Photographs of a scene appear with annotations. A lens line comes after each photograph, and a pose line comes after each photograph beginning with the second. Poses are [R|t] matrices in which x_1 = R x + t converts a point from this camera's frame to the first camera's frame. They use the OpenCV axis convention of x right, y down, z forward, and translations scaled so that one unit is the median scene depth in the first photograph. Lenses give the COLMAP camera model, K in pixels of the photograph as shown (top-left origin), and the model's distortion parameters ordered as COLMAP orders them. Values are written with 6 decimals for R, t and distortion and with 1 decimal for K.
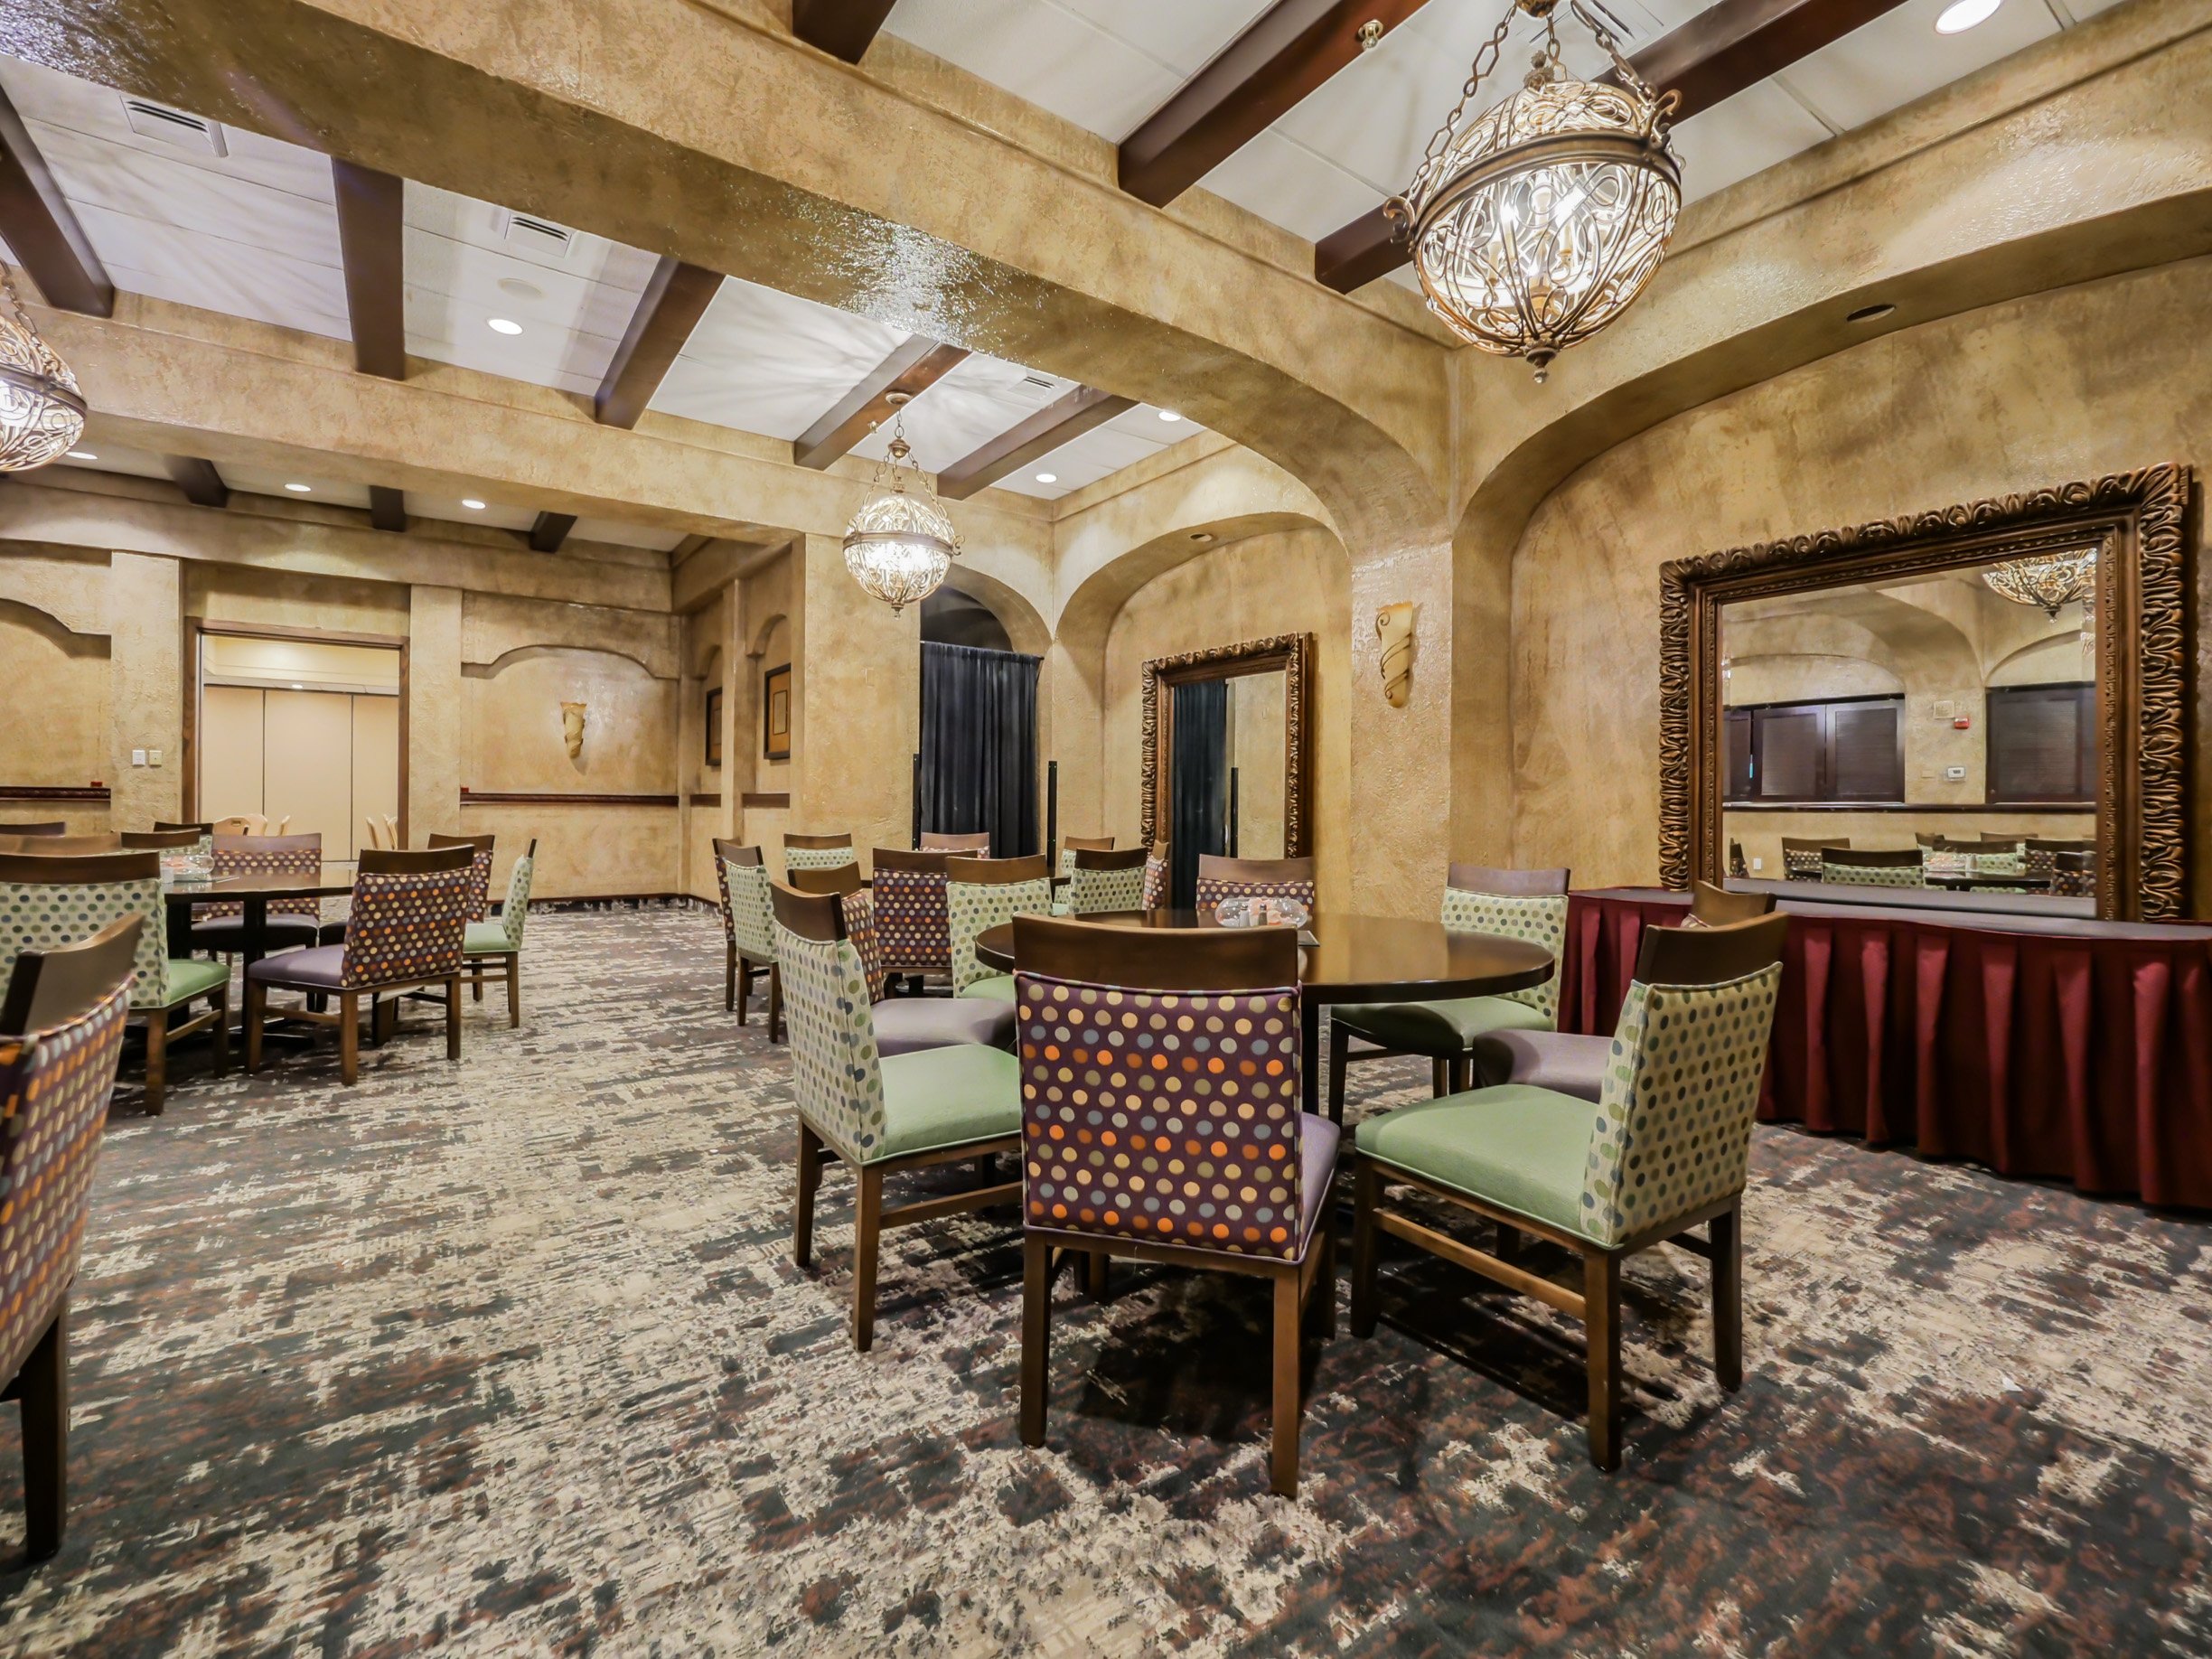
lens RADIAL K [[981.9, 0, 1107.3], [0, 981.9, 818.0], [0, 0, 1]] dist [-0.005350, 0.001850]
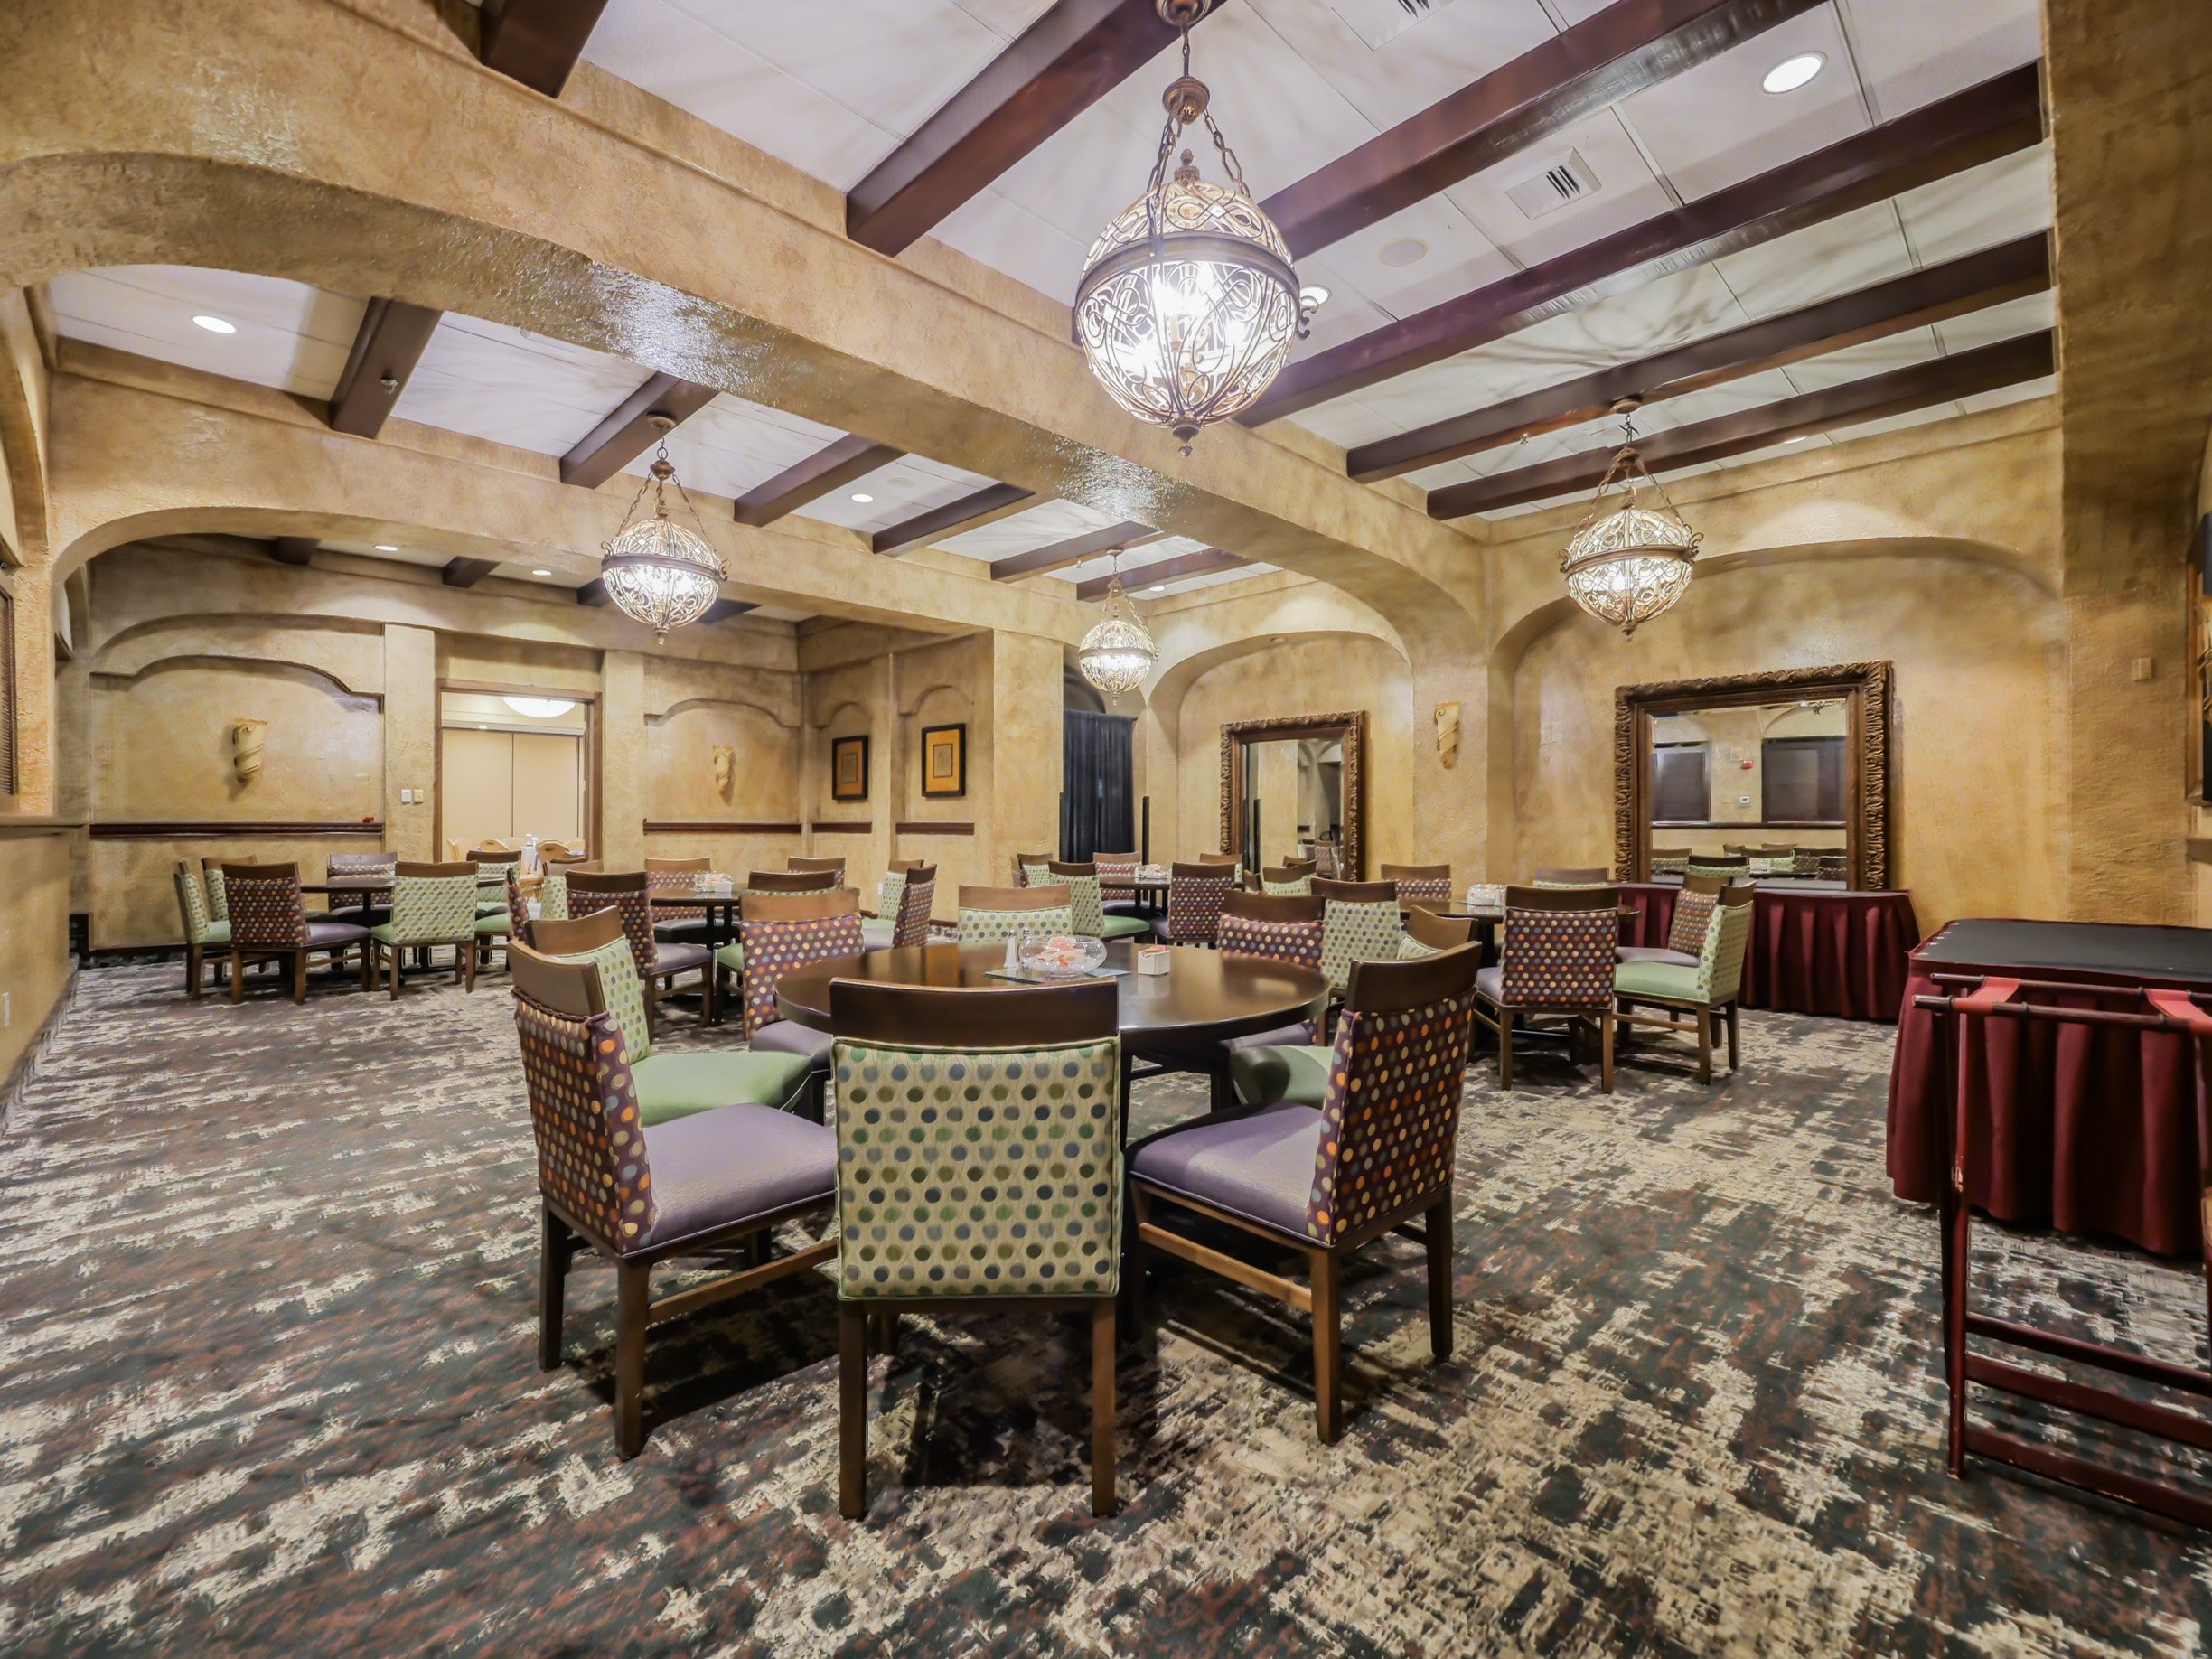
lens RADIAL K [[981.9, 0, 1102.6], [0, 981.9, 834.3], [0, 0, 1]] dist [-0.005350, 0.001850]
pose [[0.987105, -0.009083, 0.159819, -0.440719], [0.008901, 0.999959, 0.001855, -0.015006], [-0.159829, -0.000409, 0.987145, -0.397303]]
